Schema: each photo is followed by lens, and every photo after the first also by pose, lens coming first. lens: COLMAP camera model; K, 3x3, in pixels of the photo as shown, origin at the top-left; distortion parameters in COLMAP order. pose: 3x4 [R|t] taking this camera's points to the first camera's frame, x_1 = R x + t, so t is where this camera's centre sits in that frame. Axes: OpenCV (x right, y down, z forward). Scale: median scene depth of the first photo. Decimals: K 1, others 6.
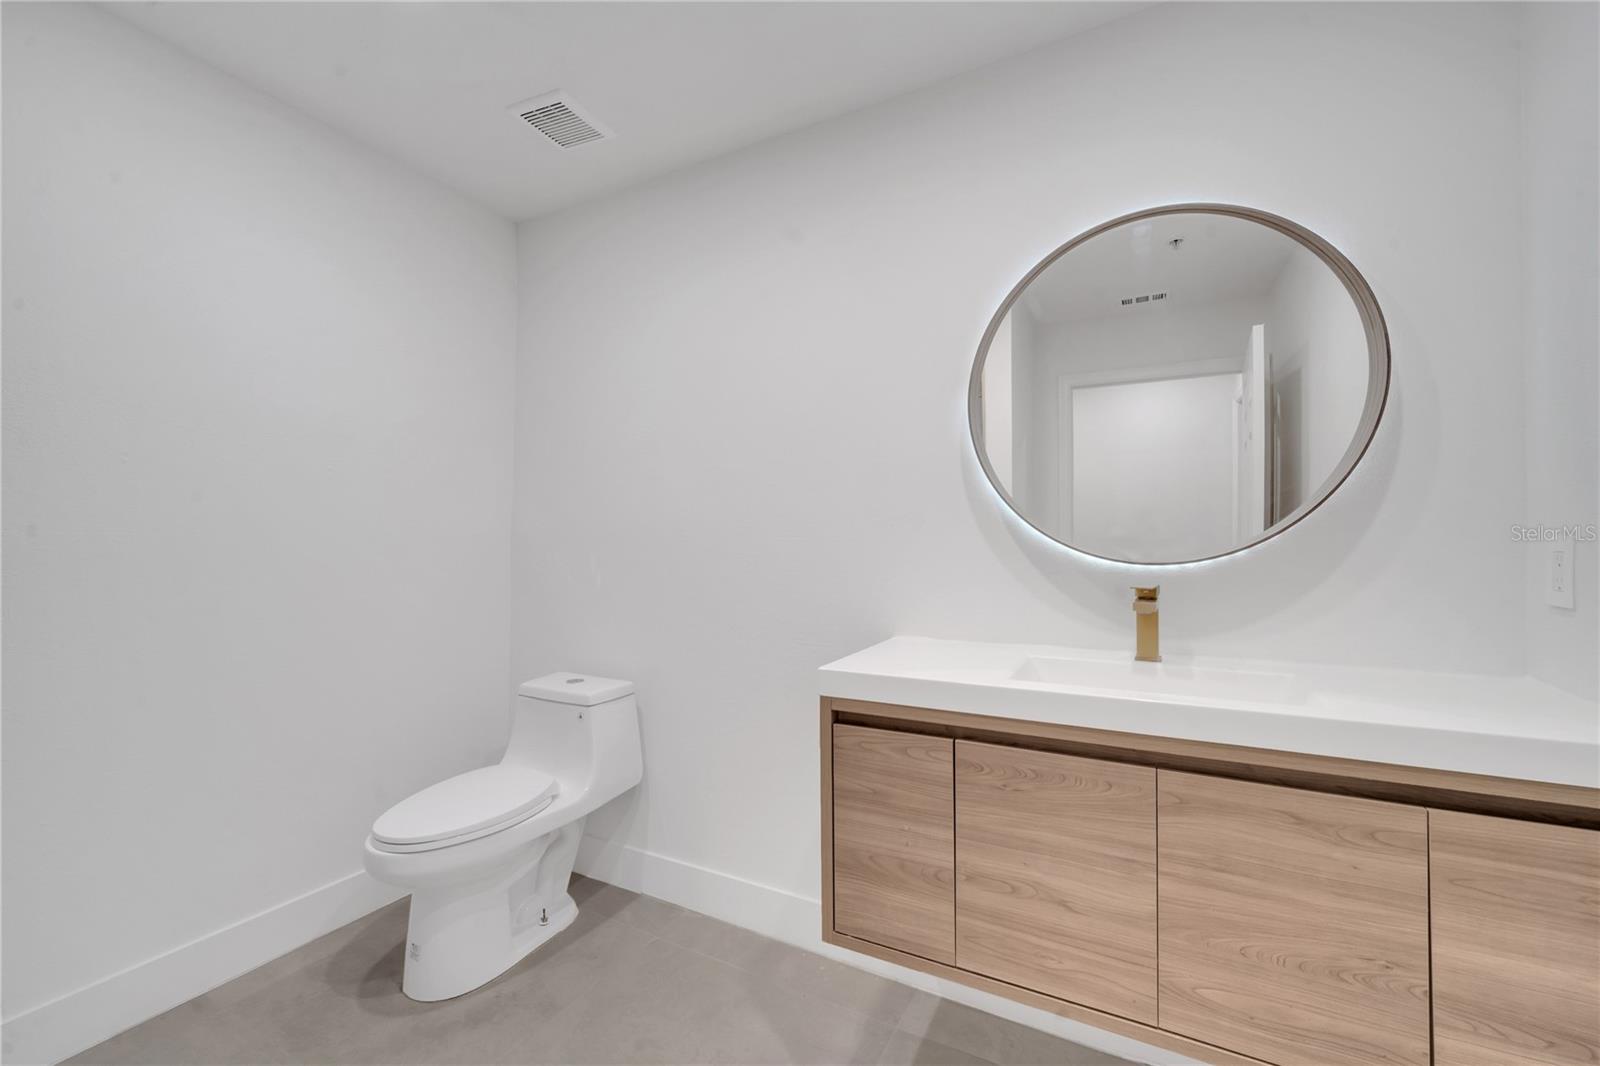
lens RADIAL K [[651.0, 0, 793.8], [0, 651.0, 538.7], [0, 0, 1]] dist [0.002684, -0.000406]
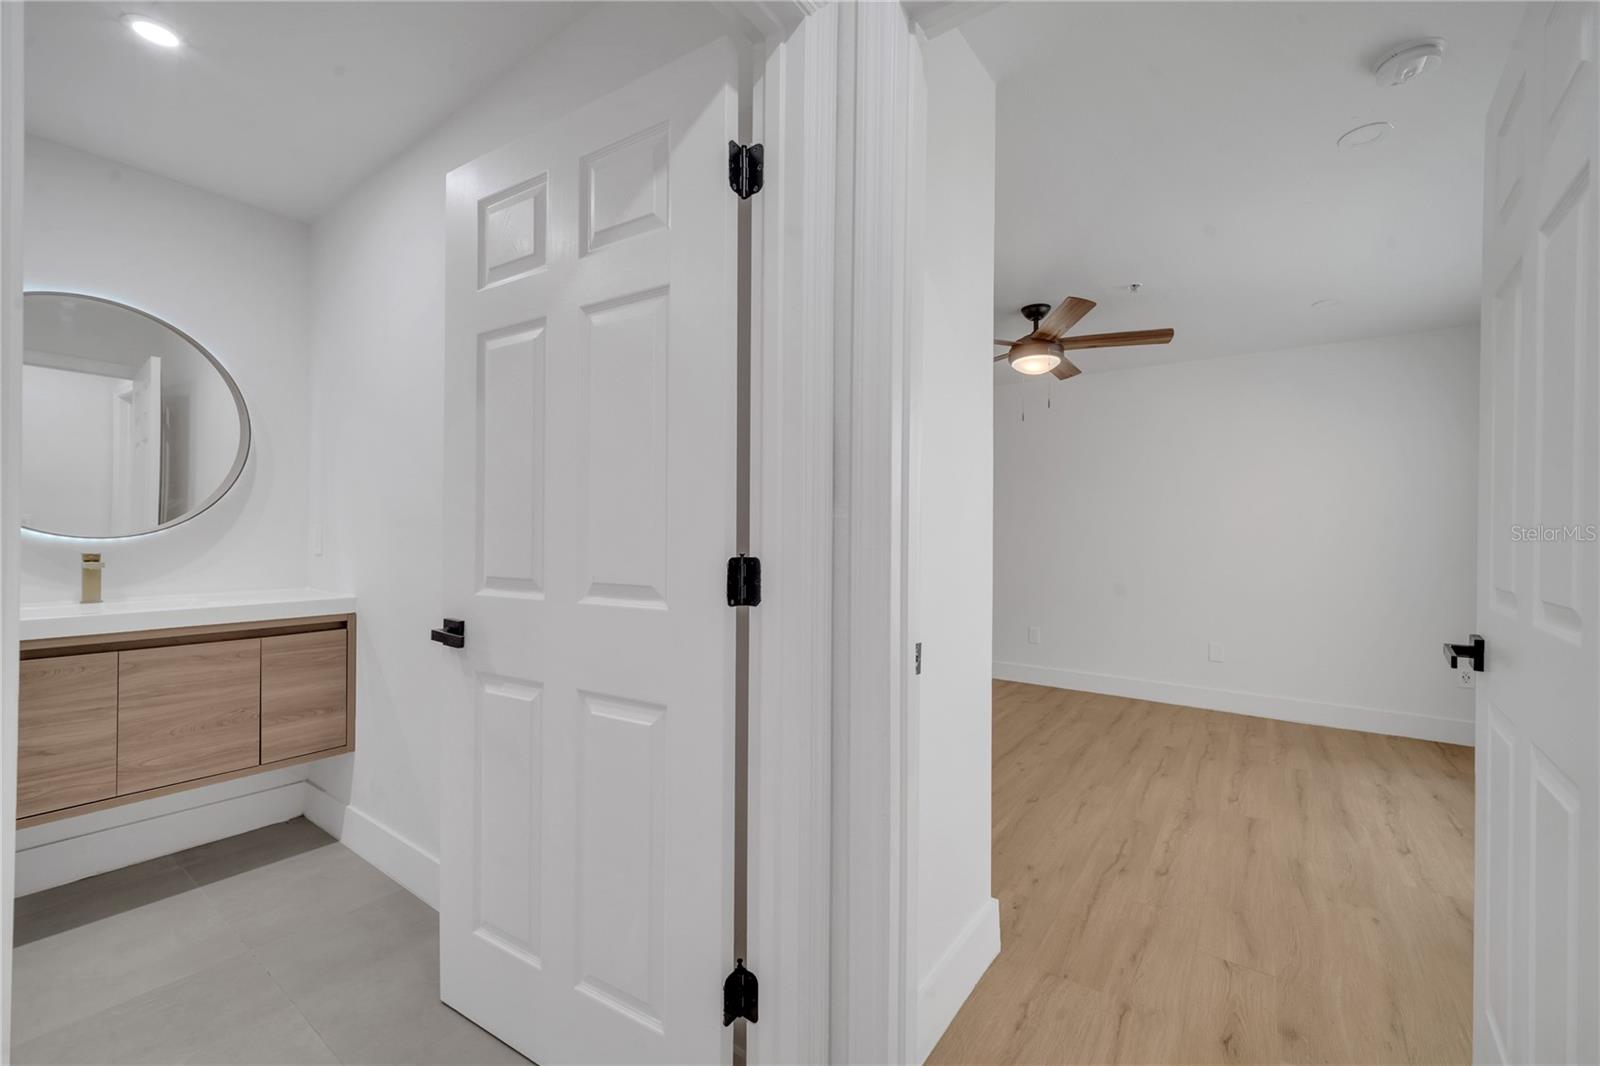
lens RADIAL K [[651.0, 0, 793.8], [0, 651.0, 538.7], [0, 0, 1]] dist [0.002684, -0.000406]
pose [[0.138318, -0.001465, 0.990387, -0.940018], [-0.022712, 0.999731, 0.004651, -0.003304], [-0.990127, -0.023137, 0.138247, -1.049662]]
